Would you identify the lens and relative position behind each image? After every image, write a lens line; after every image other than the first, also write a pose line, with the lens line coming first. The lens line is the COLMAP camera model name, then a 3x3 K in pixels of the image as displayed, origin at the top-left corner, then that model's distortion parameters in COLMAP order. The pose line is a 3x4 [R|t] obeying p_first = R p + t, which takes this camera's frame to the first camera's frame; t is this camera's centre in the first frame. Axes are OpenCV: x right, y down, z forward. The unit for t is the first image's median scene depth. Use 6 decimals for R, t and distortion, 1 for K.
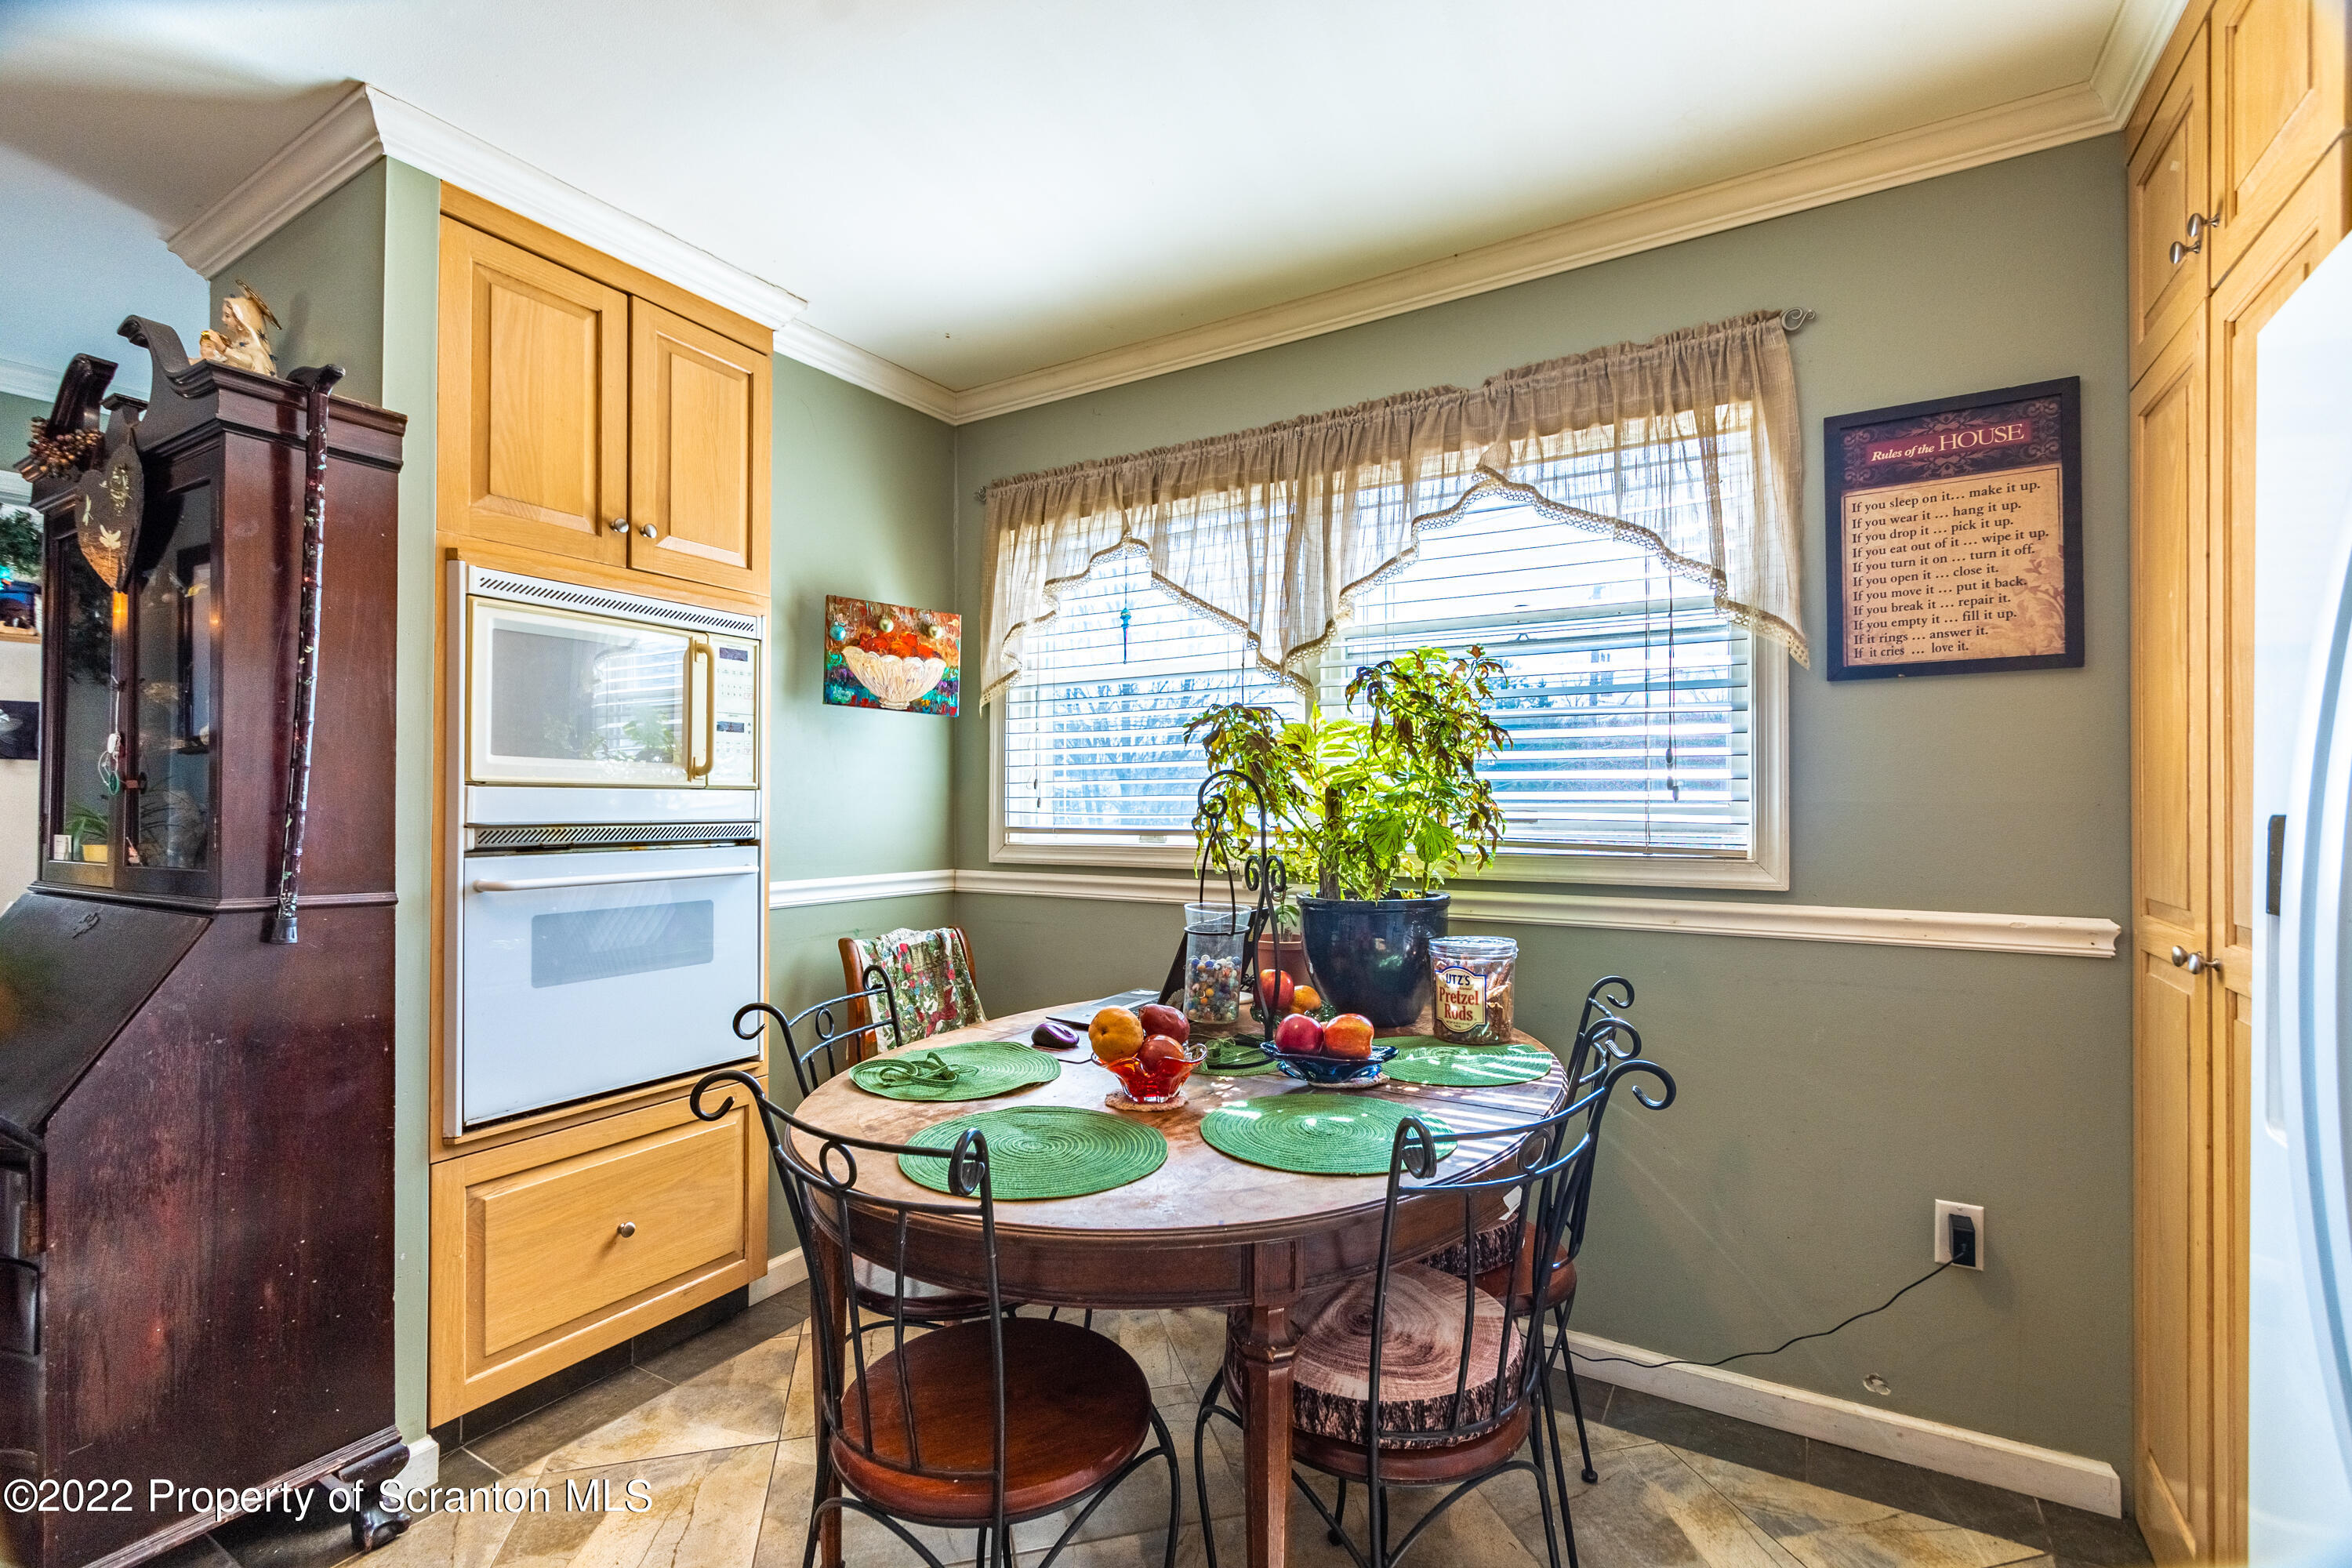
lens RADIAL K [[1033.7, 0, 1173.5], [0, 1033.7, 790.8], [0, 0, 1]] dist [0.008076, -0.004371]
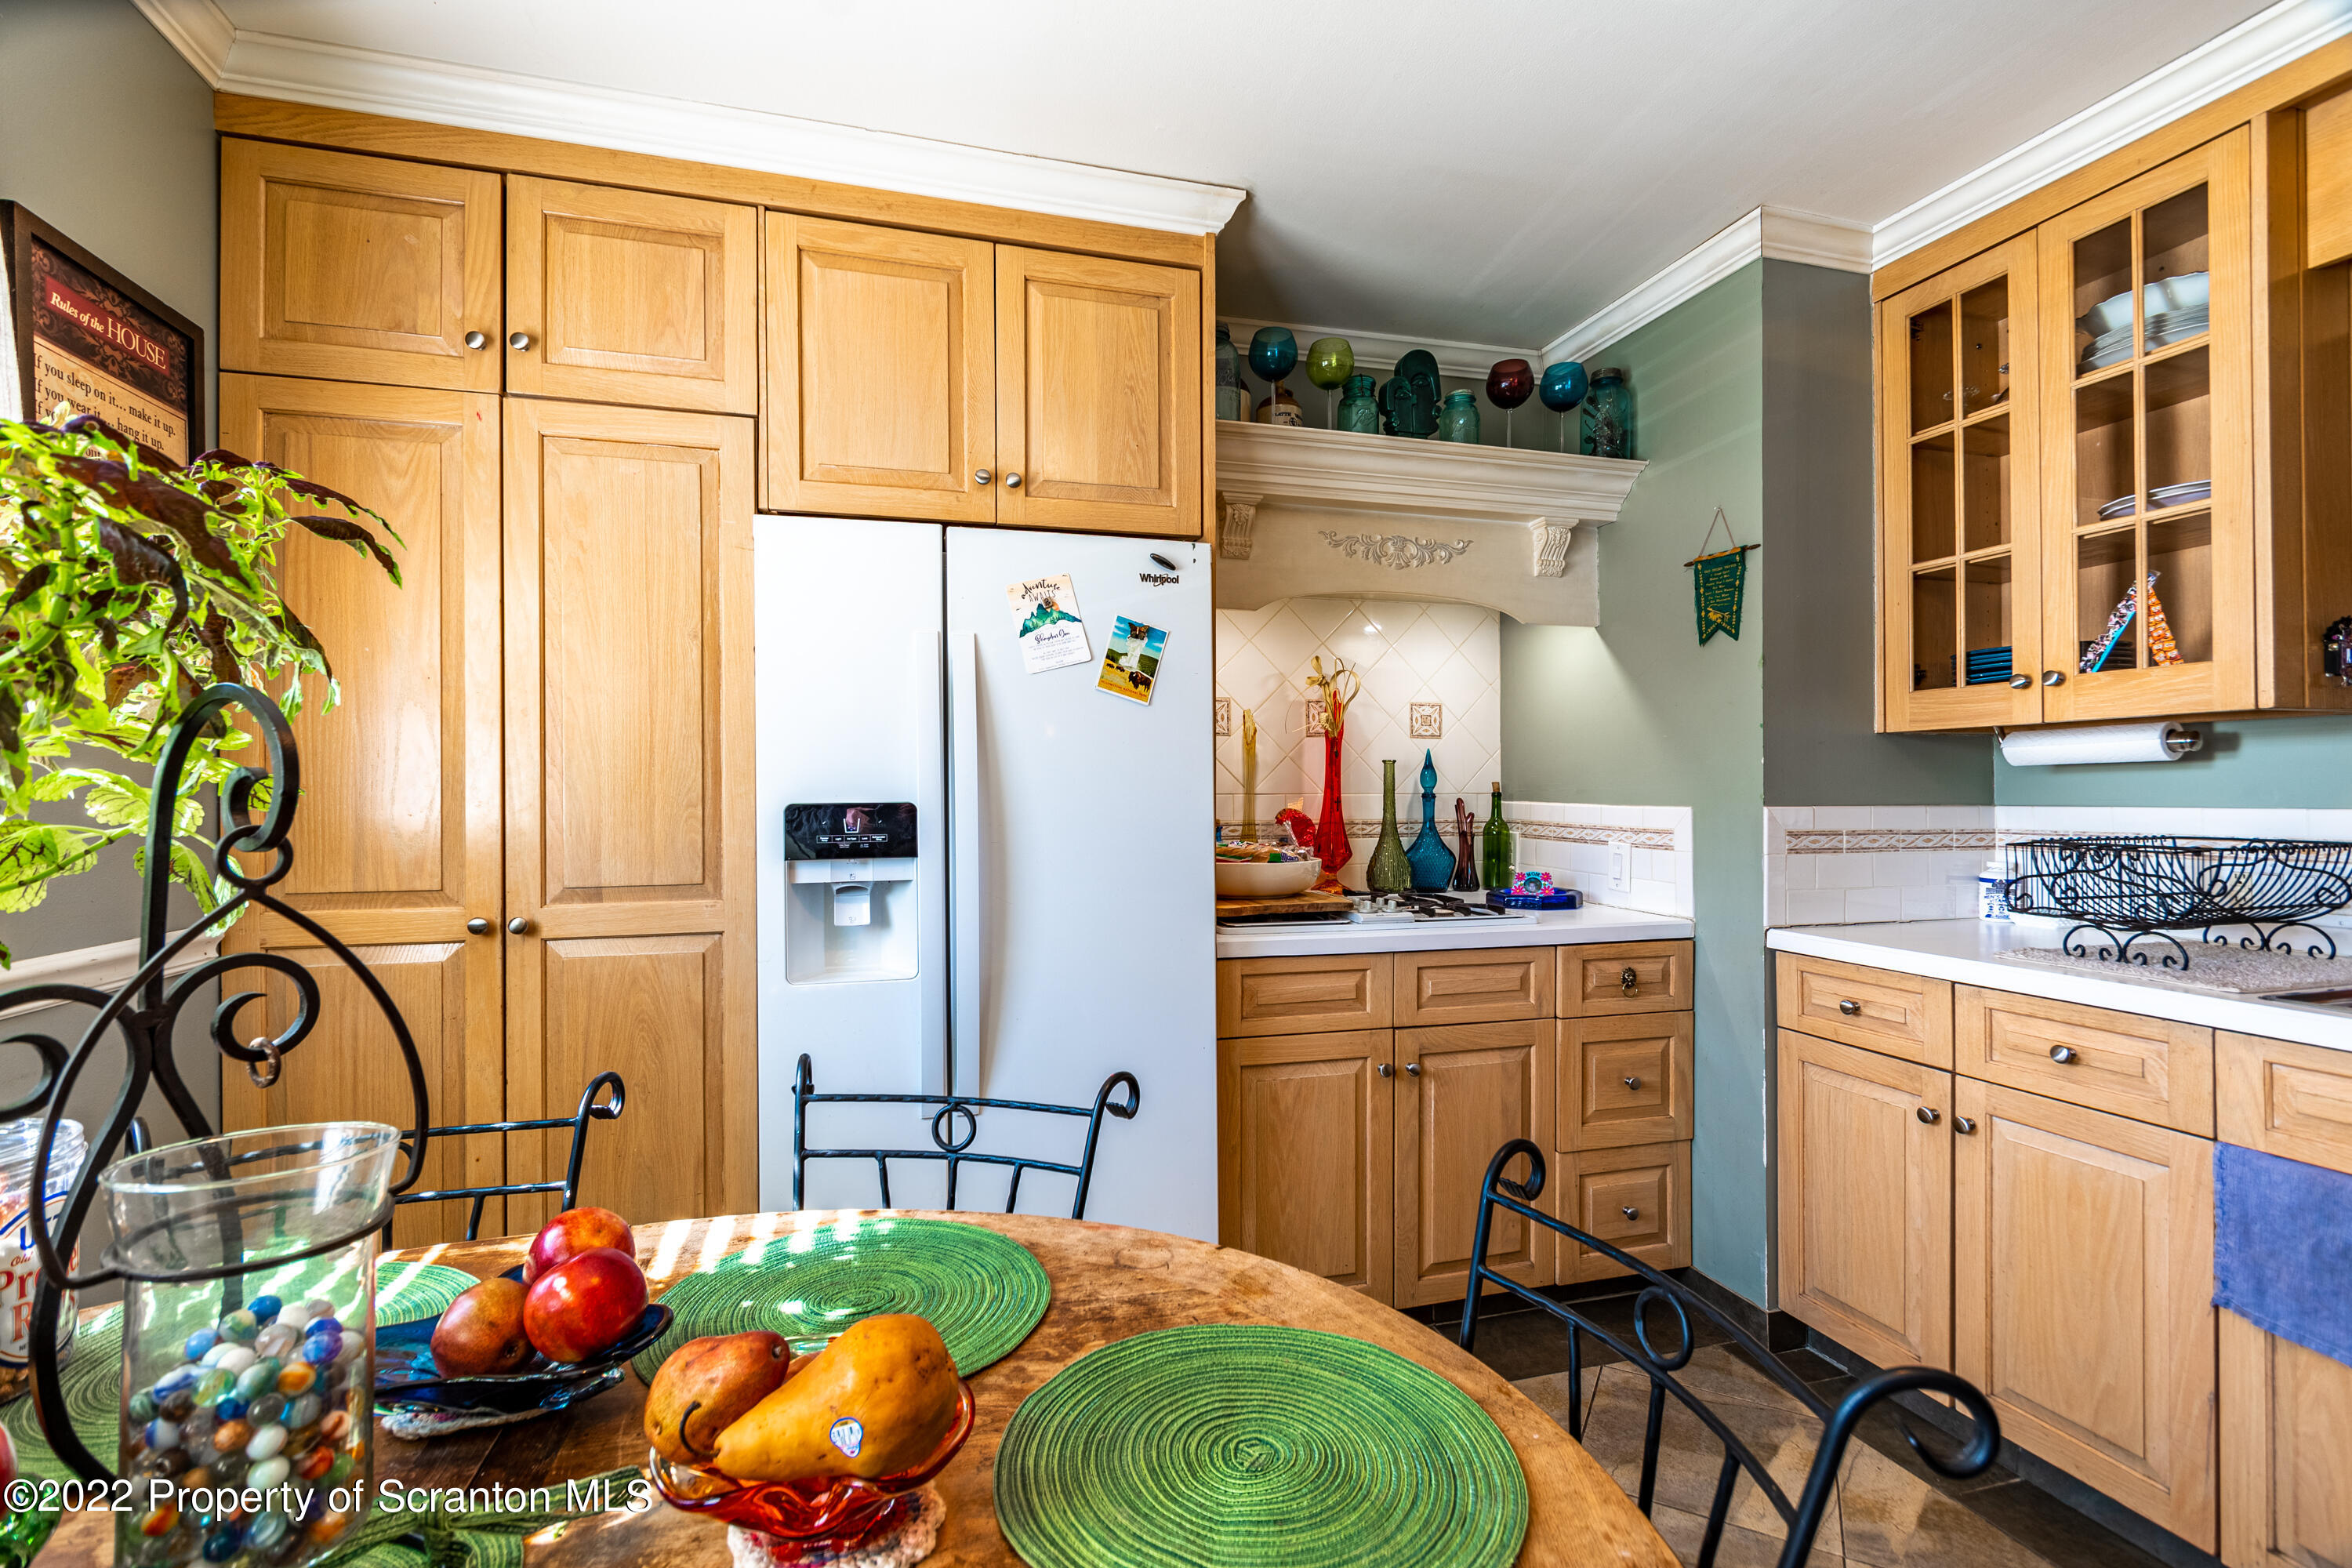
lens RADIAL K [[1033.7, 0, 1163.8], [0, 1033.7, 795.8], [0, 0, 1]] dist [0.008076, -0.004371]
pose [[-0.709291, 0.006408, 0.704887, -0.331146], [0.000039, 0.999959, -0.009051, 0.013775], [-0.704916, -0.006393, -0.709262, 0.974299]]
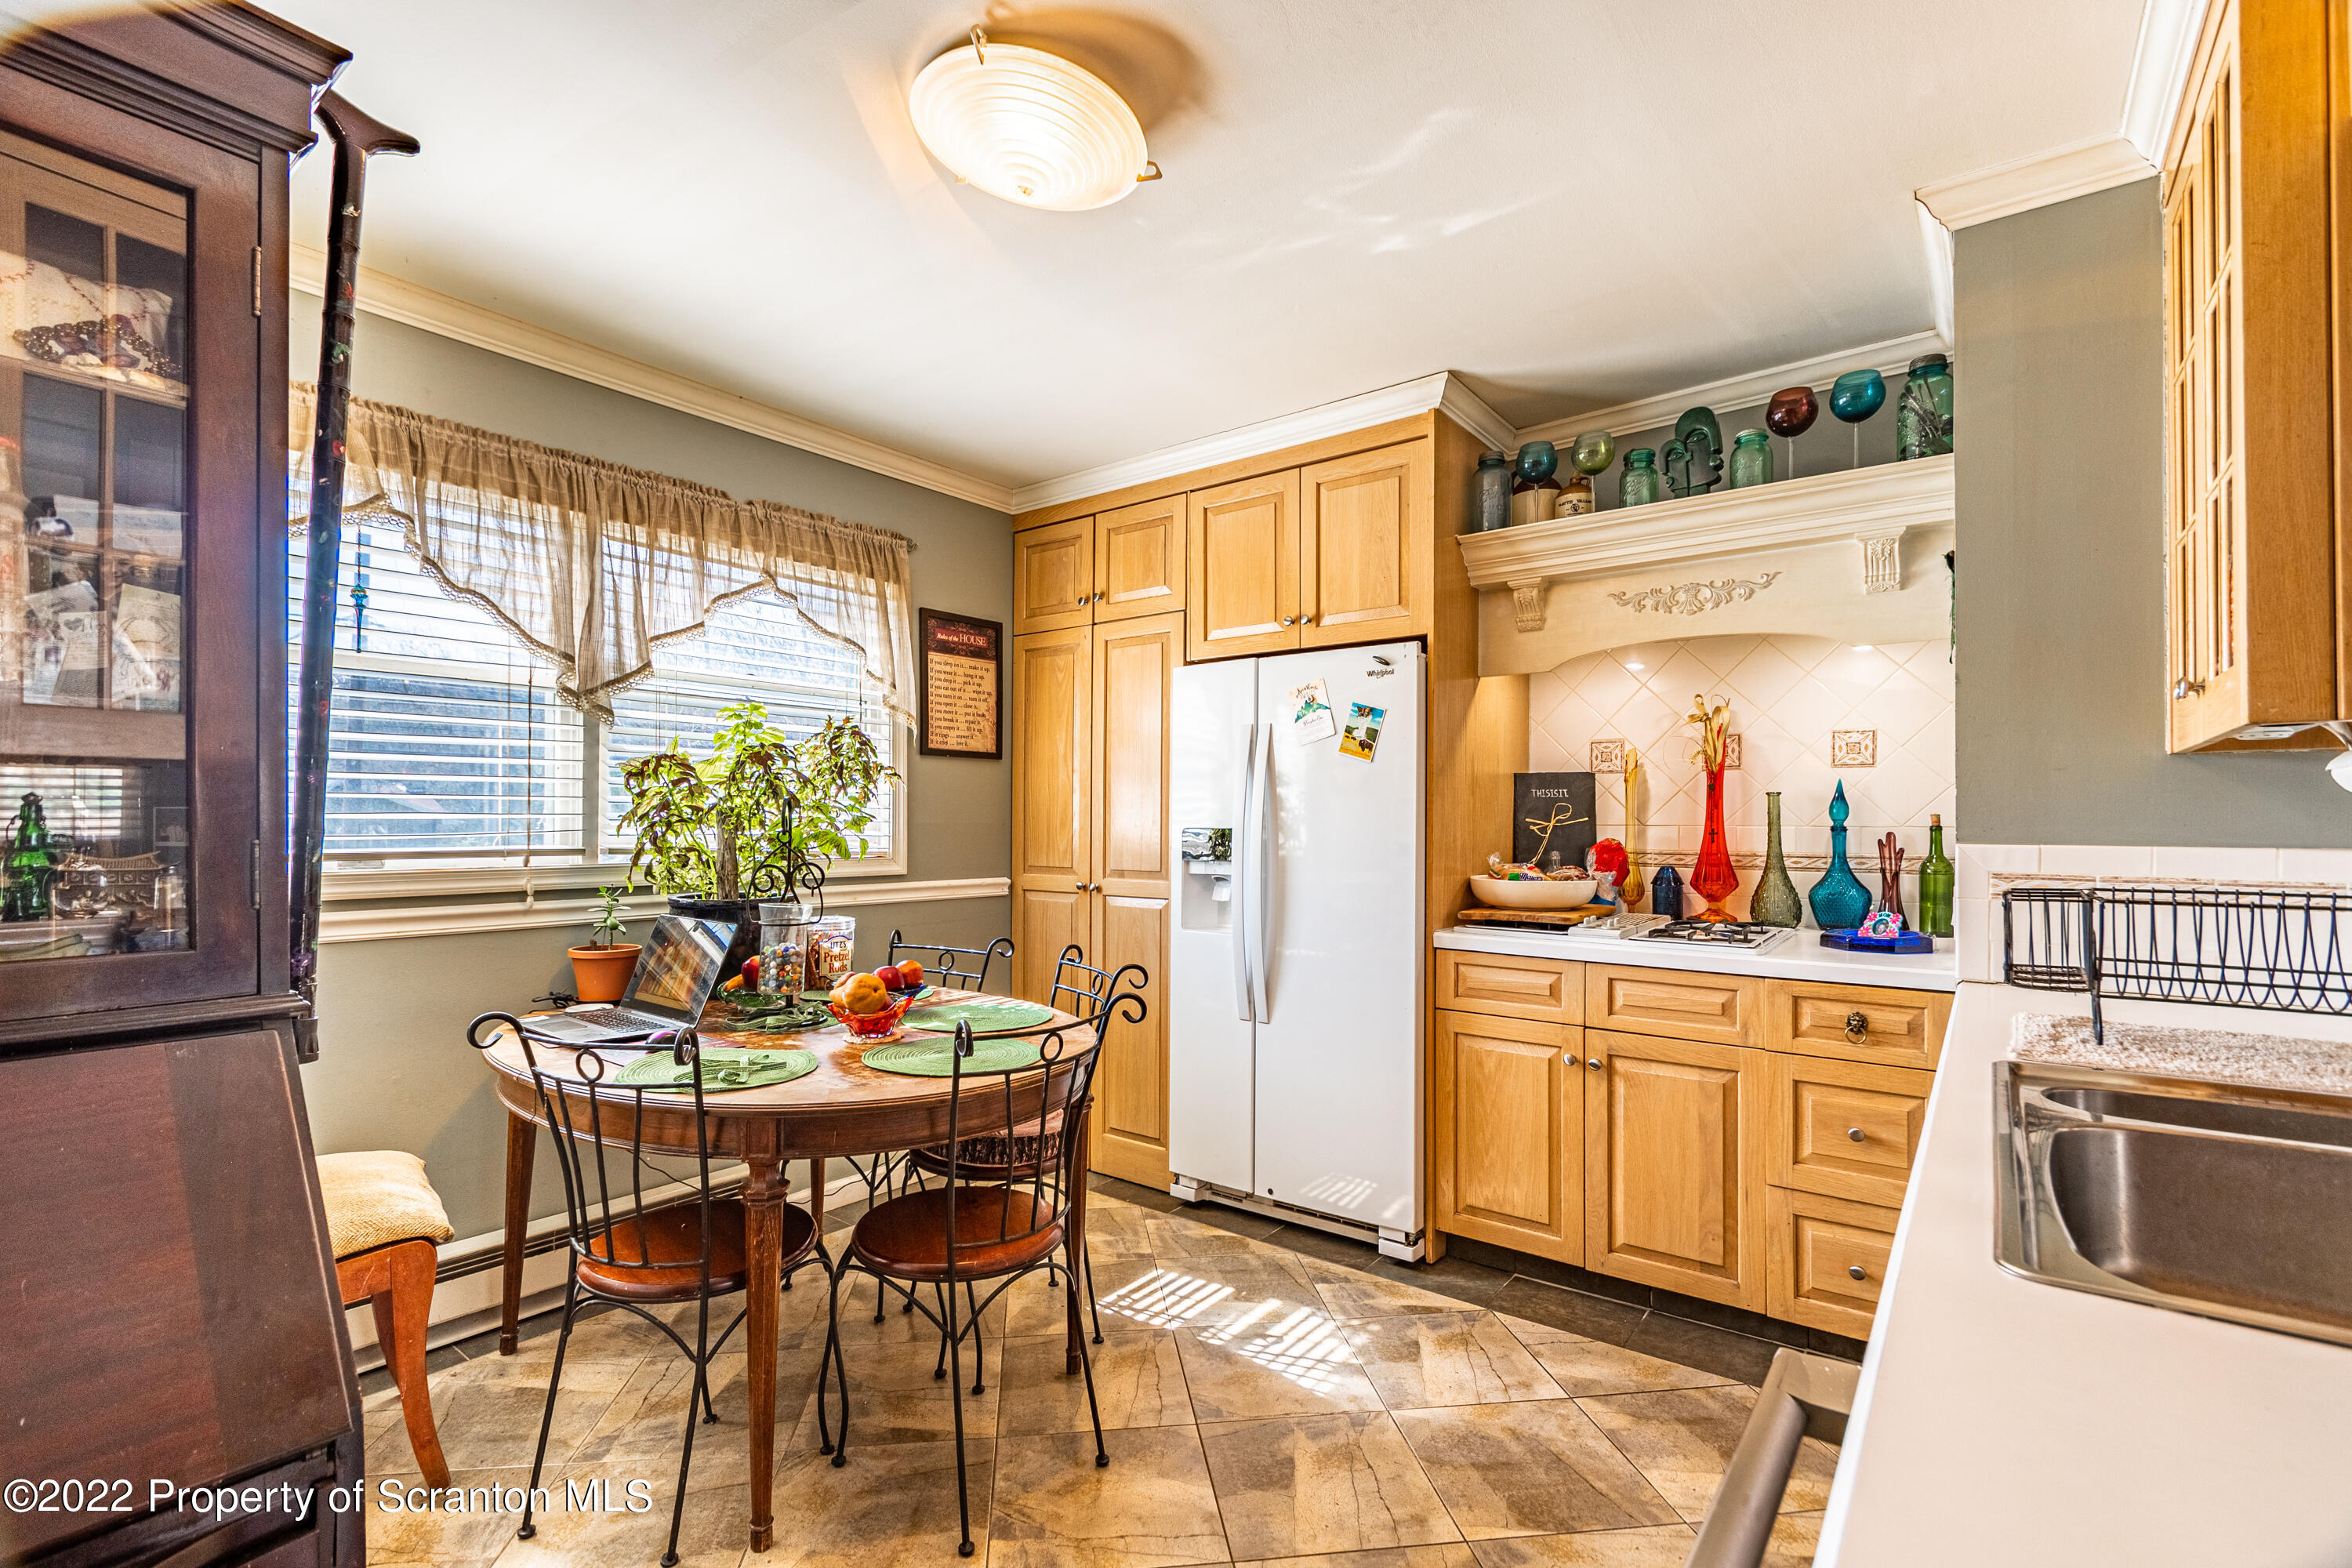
lens RADIAL K [[1033.7, 0, 1155.0], [0, 1033.7, 818.3], [0, 0, 1]] dist [0.008076, -0.004371]
pose [[0.142469, 0.007708, 0.989769, -1.092132], [-0.014628, 0.999877, -0.005681, 0.007101], [-0.989691, -0.013669, 0.142564, 0.355606]]
